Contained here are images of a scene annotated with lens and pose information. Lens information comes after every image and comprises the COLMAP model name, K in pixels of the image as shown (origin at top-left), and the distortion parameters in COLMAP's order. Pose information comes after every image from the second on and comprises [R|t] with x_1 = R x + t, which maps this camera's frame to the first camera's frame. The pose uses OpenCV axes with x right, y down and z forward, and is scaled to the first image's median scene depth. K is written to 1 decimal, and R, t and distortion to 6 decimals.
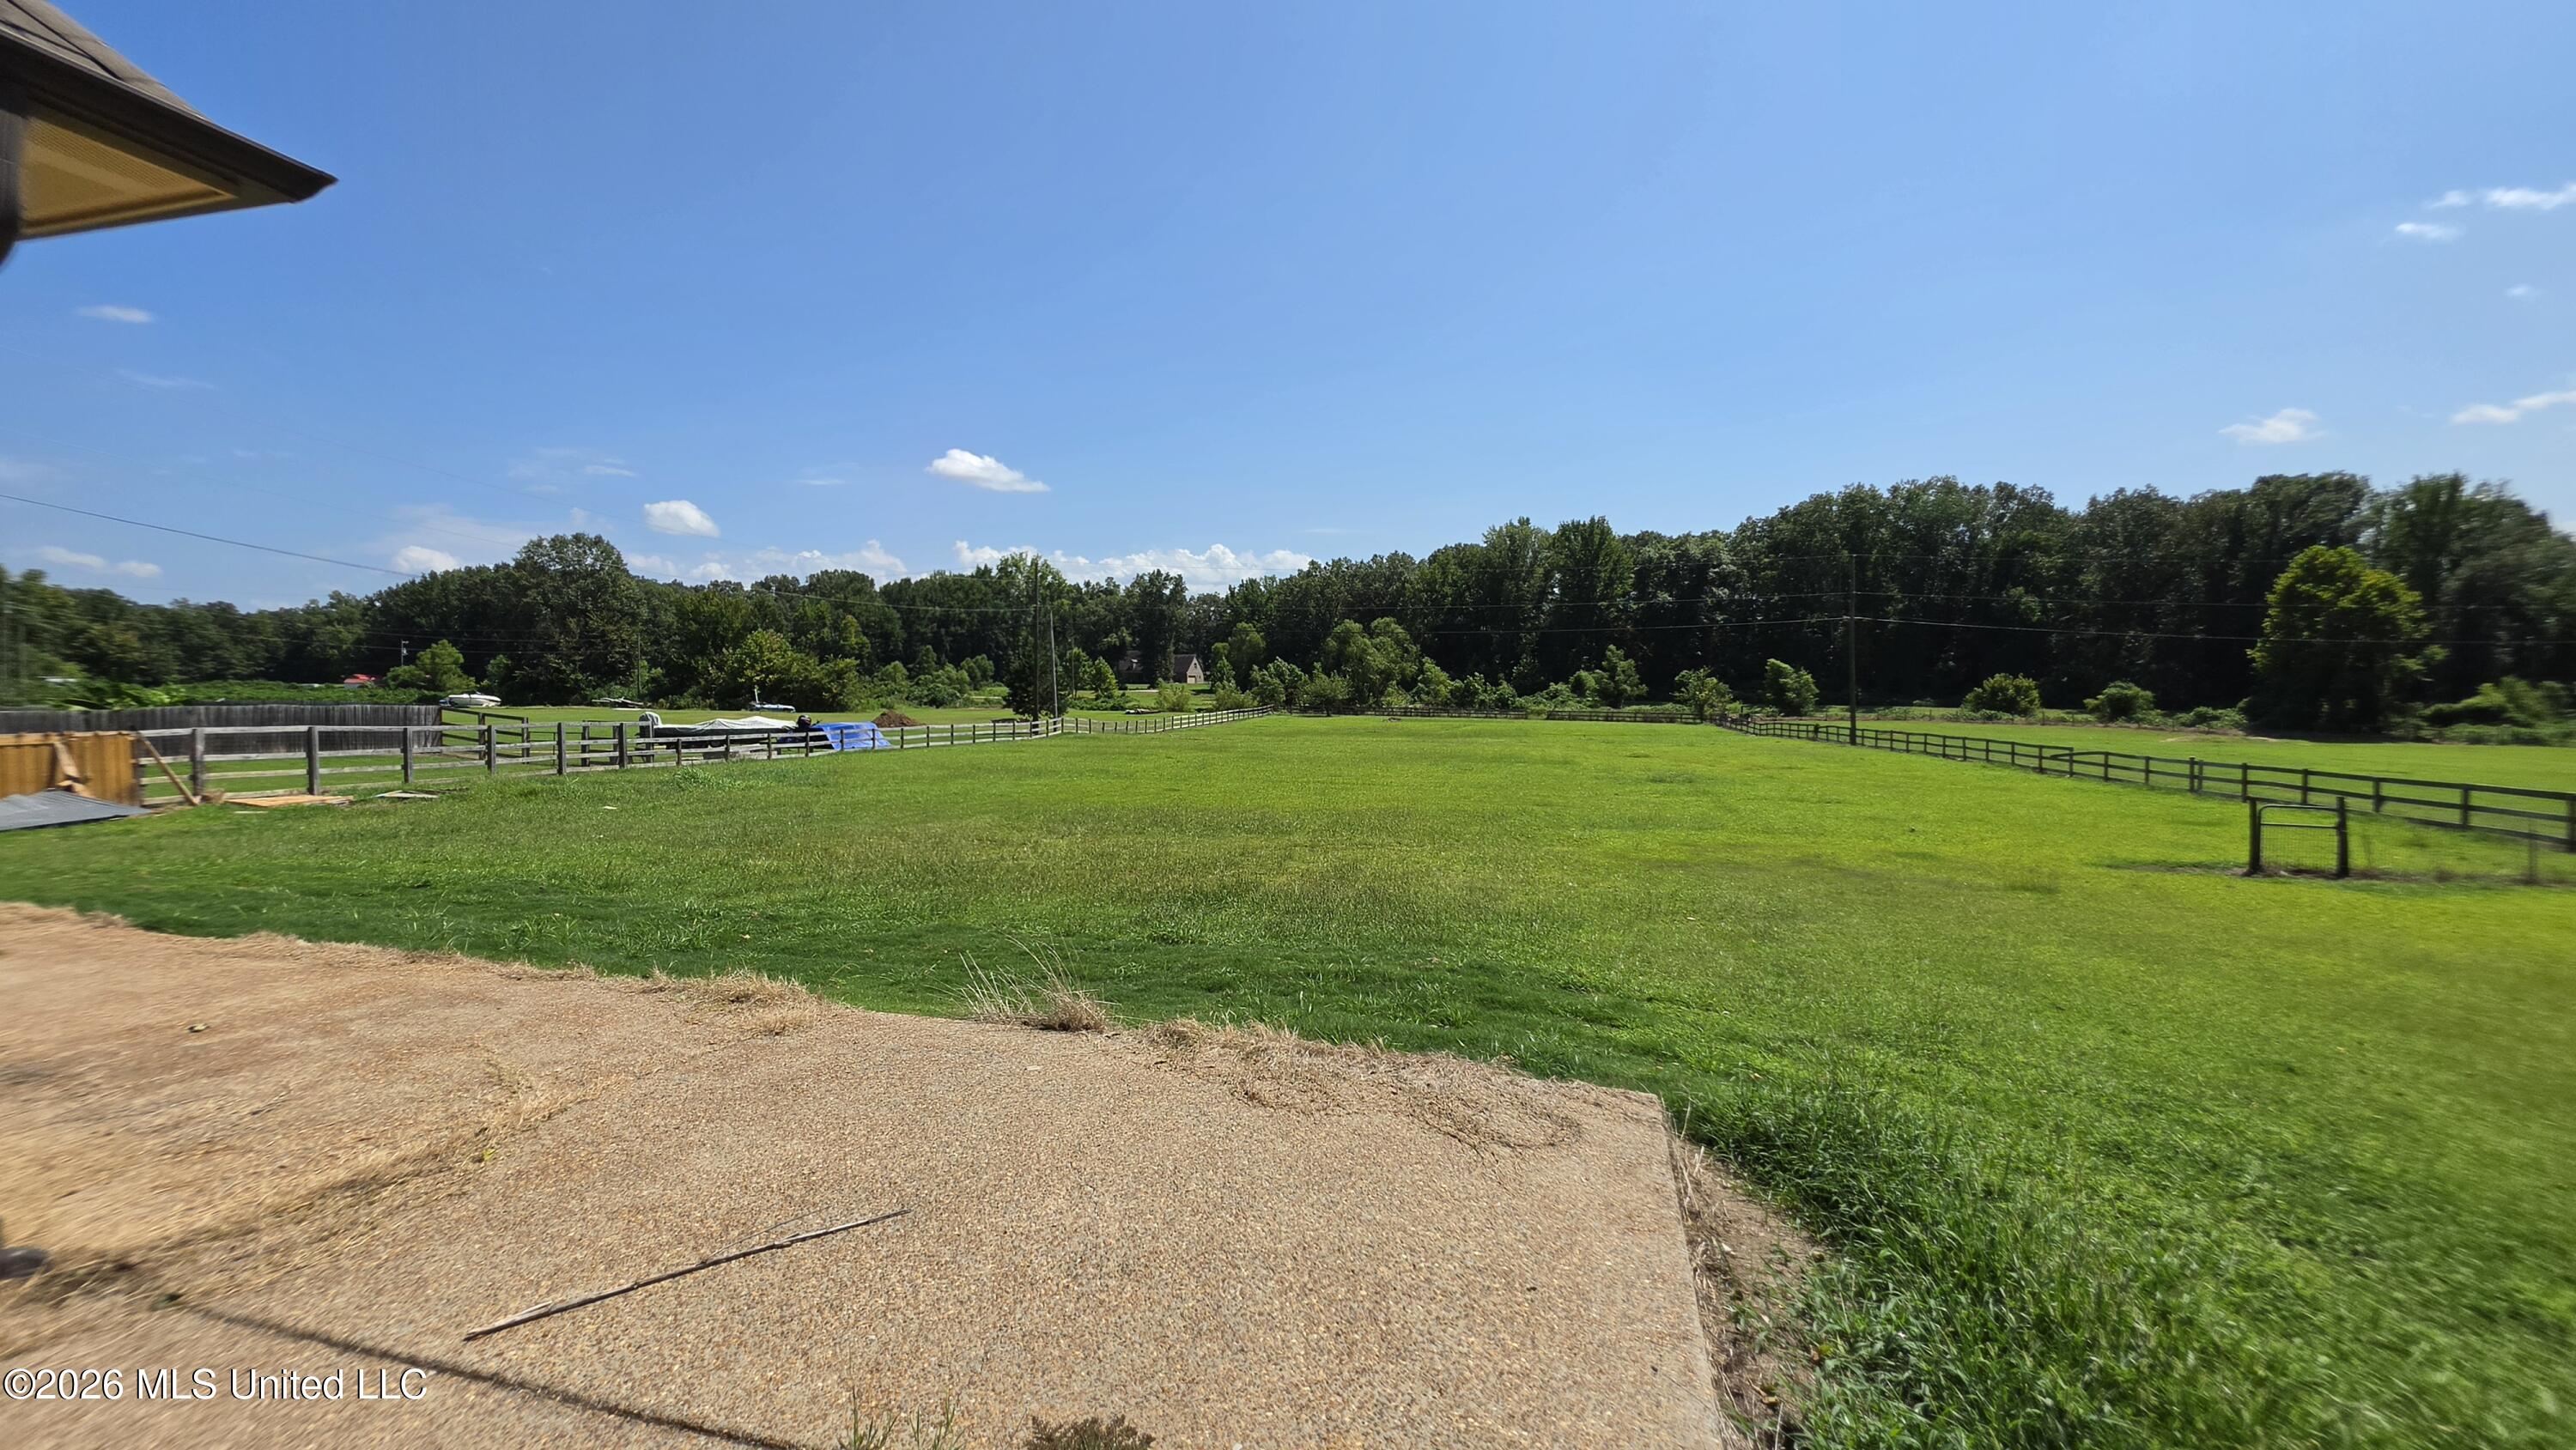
lens RADIAL K [[1029.5, 0, 1288.6], [0, 1029.5, 717.9], [0, 0, 1]] dist [-0.008781, 0.002015]
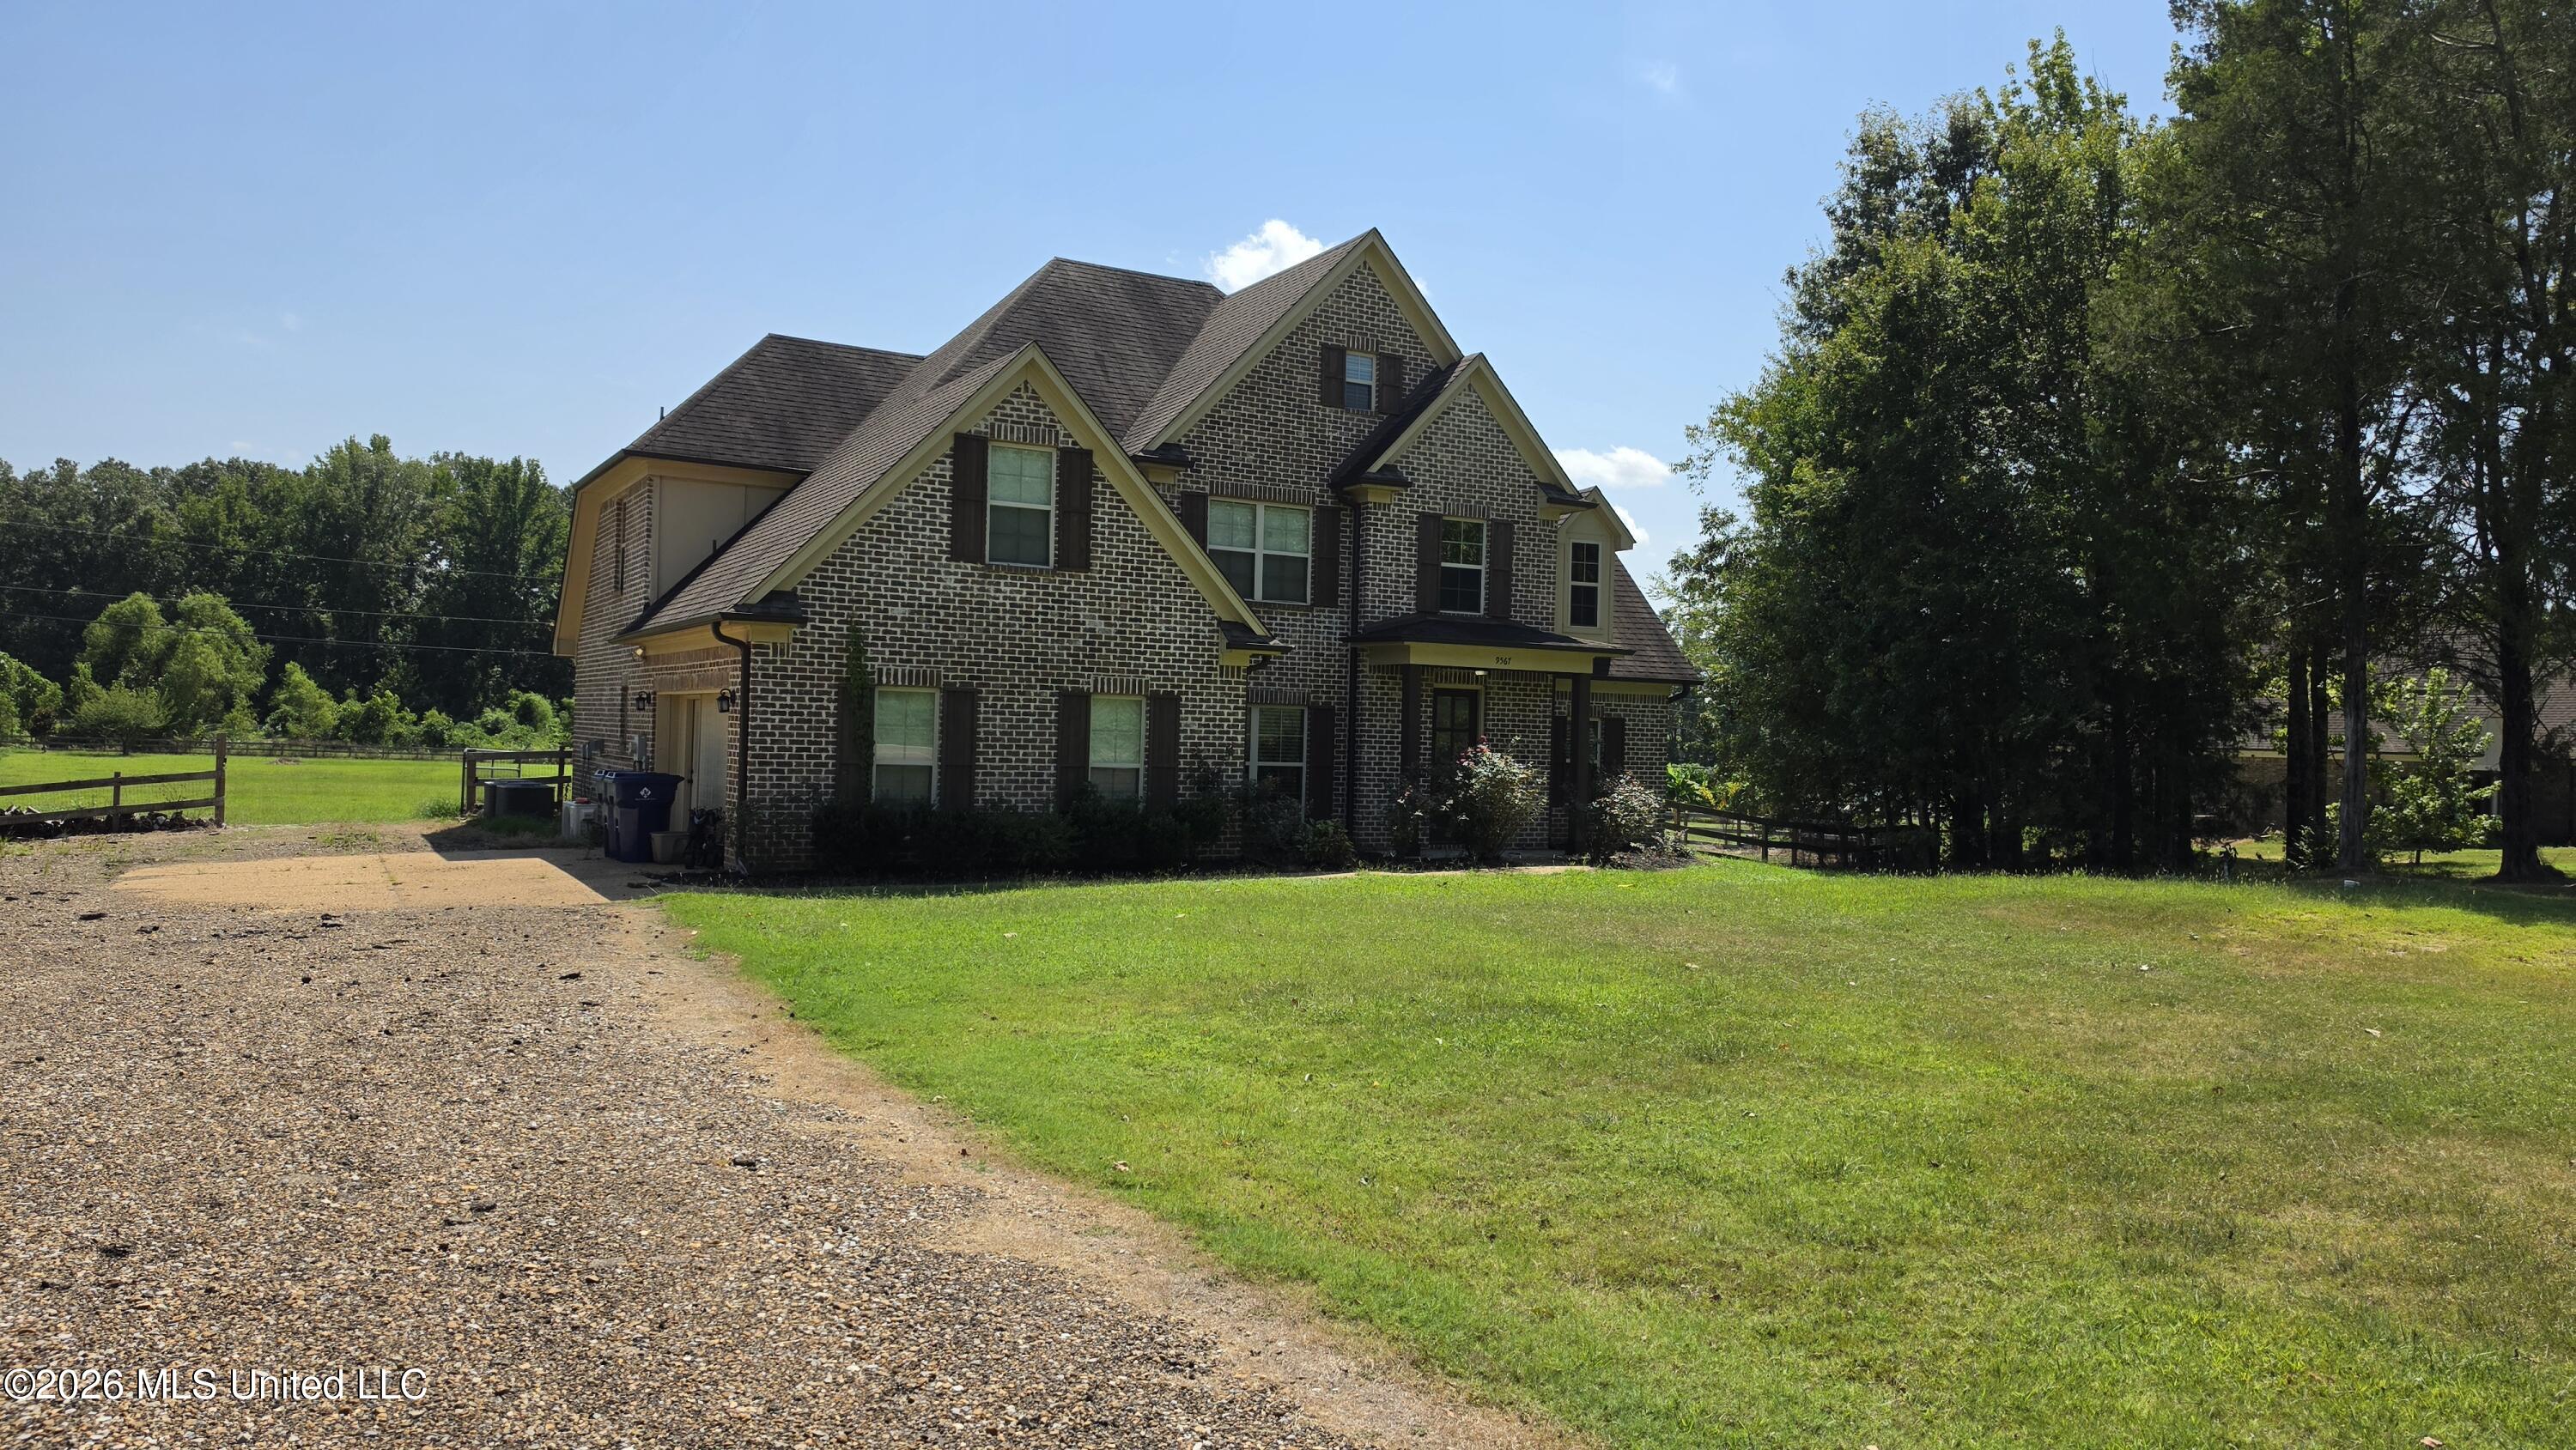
lens RADIAL K [[1751.4, 0, 1302.9], [0, 1751.4, 739.5], [0, 0, 1]] dist [0.074150, -0.087880]
pose [[0.698986, 0.014891, 0.714981, -0.206642], [-0.005475, 0.999865, -0.015472, 0.001305], [-0.715115, 0.006900, 0.698973, -0.206638]]
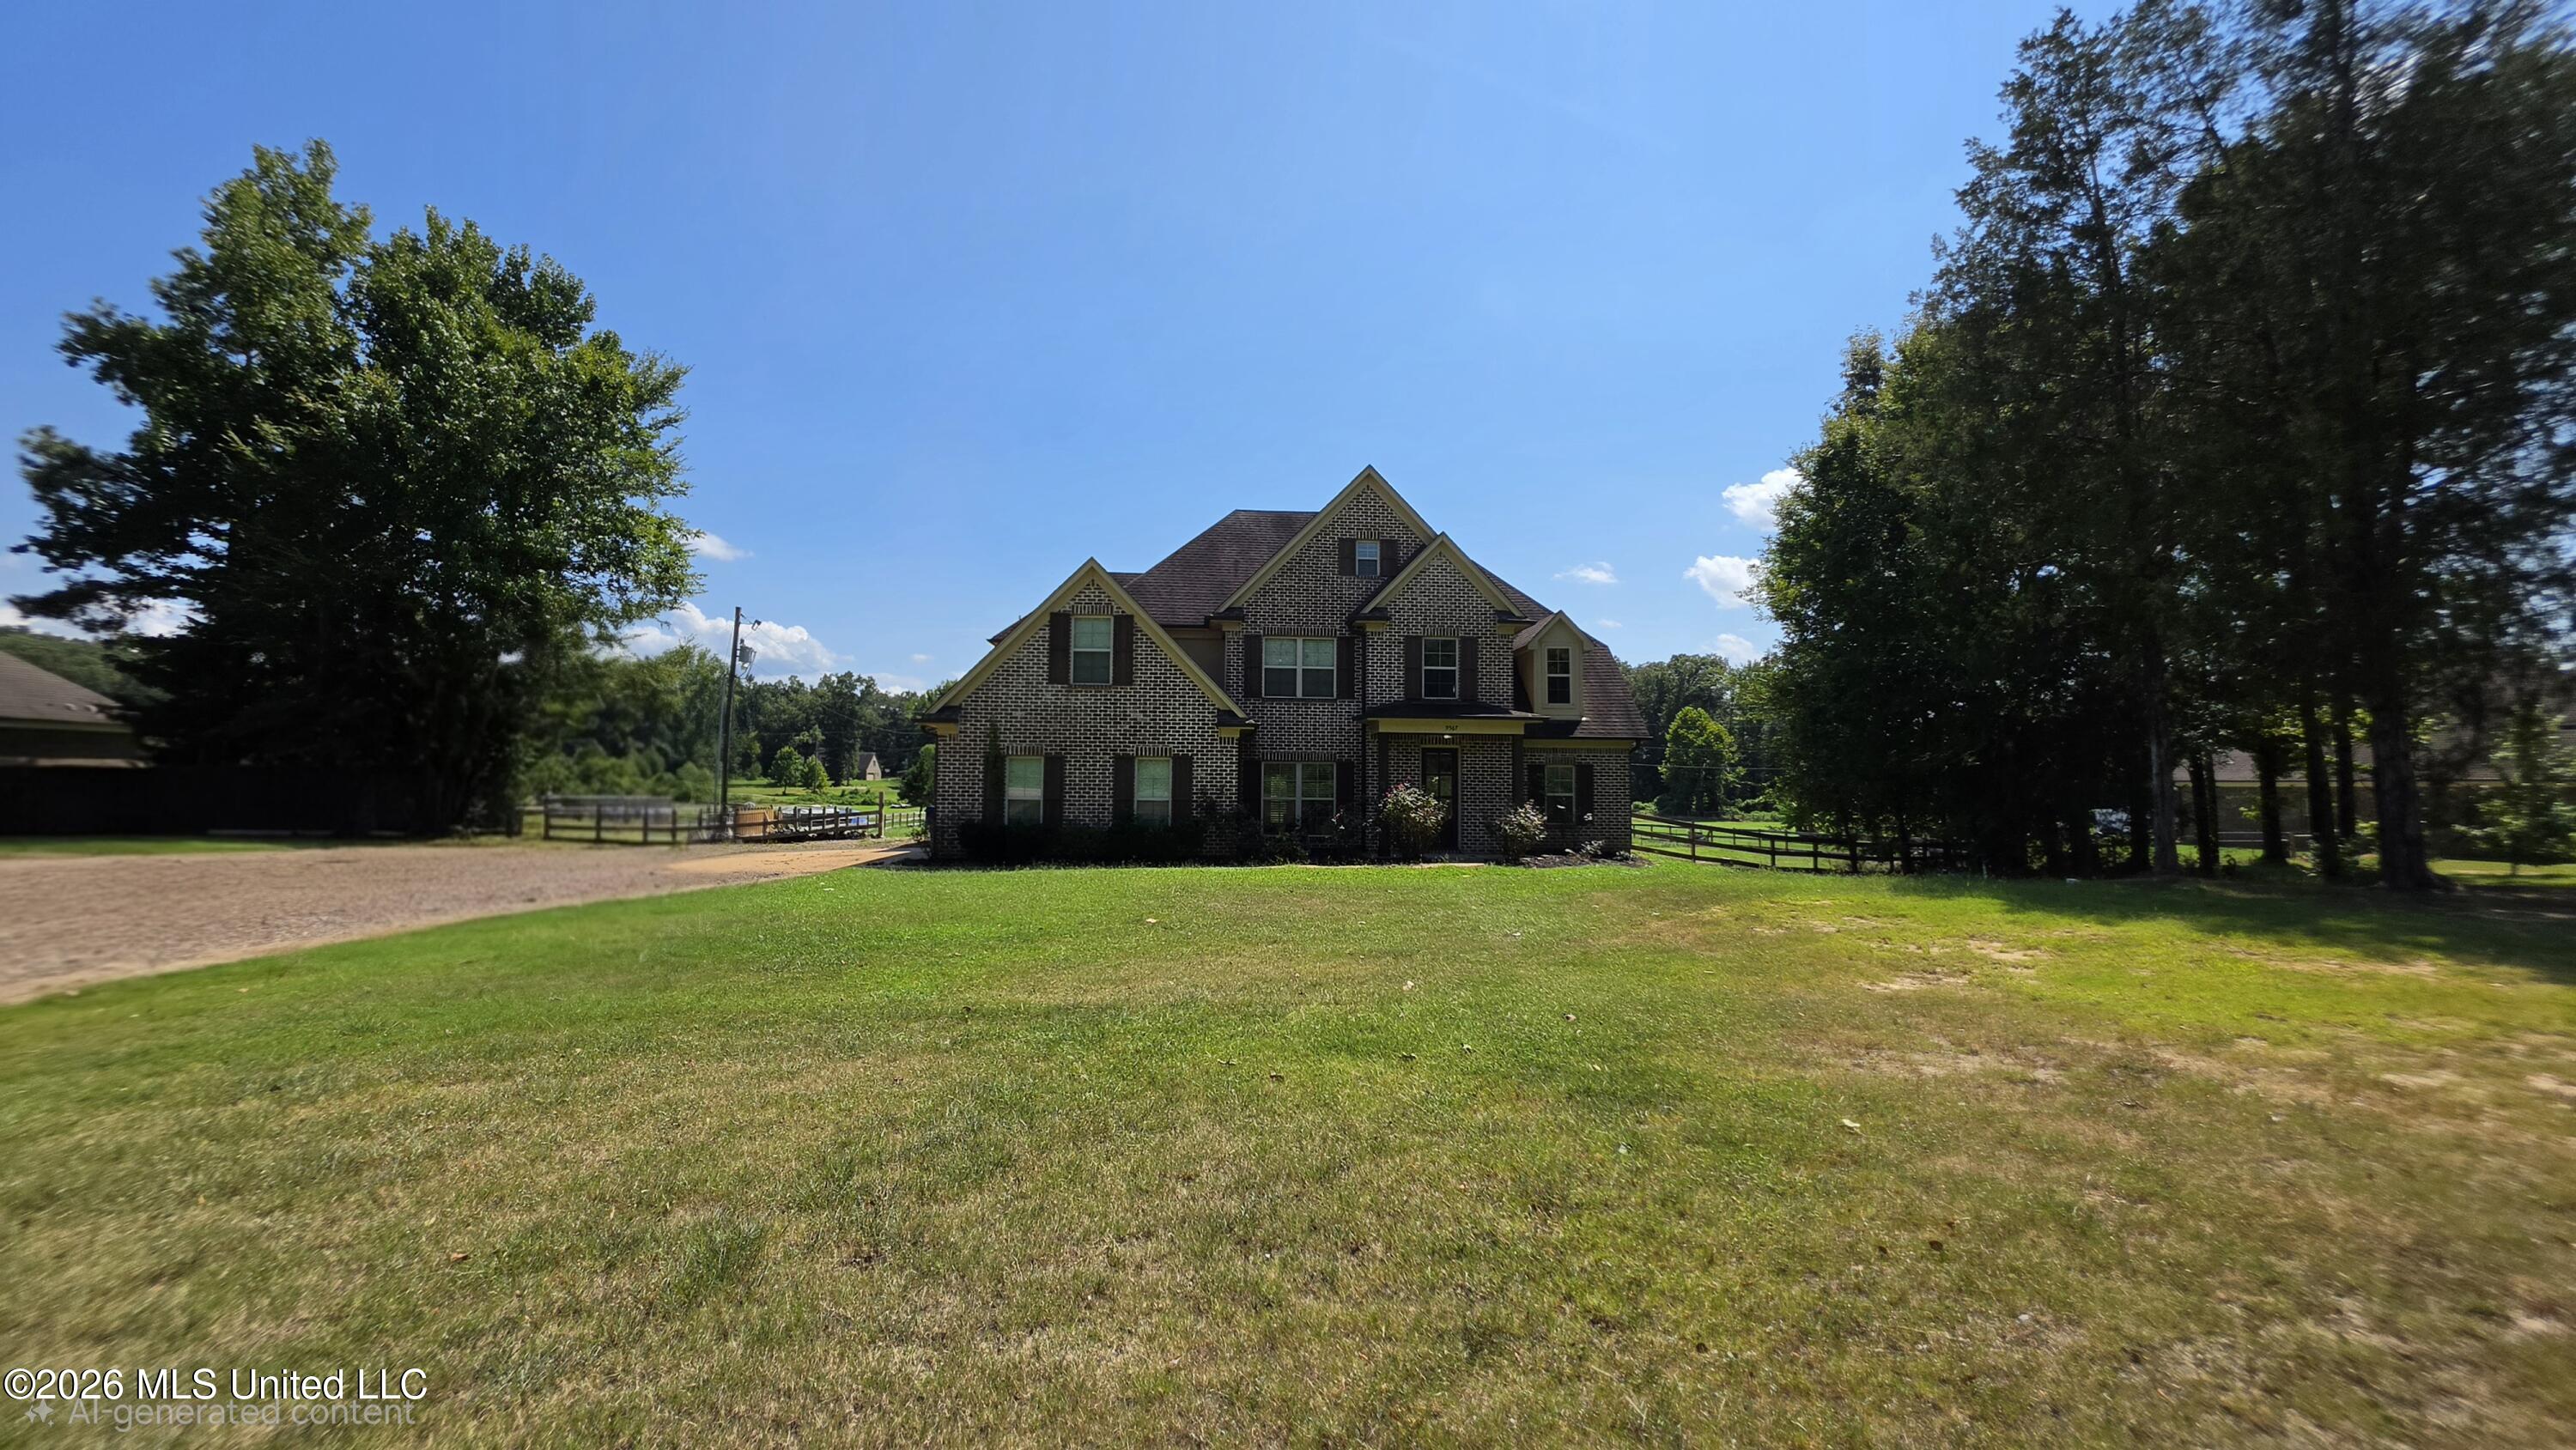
lens RADIAL K [[1029.5, 0, 1288.6], [0, 1029.5, 717.9], [0, 0, 1]] dist [-0.008781, 0.002015]
pose [[0.935875, 0.027718, 0.351240, -0.143523], [0.005304, 0.995679, -0.092706, 0.003535], [-0.352292, 0.088624, 0.931684, -0.236524]]
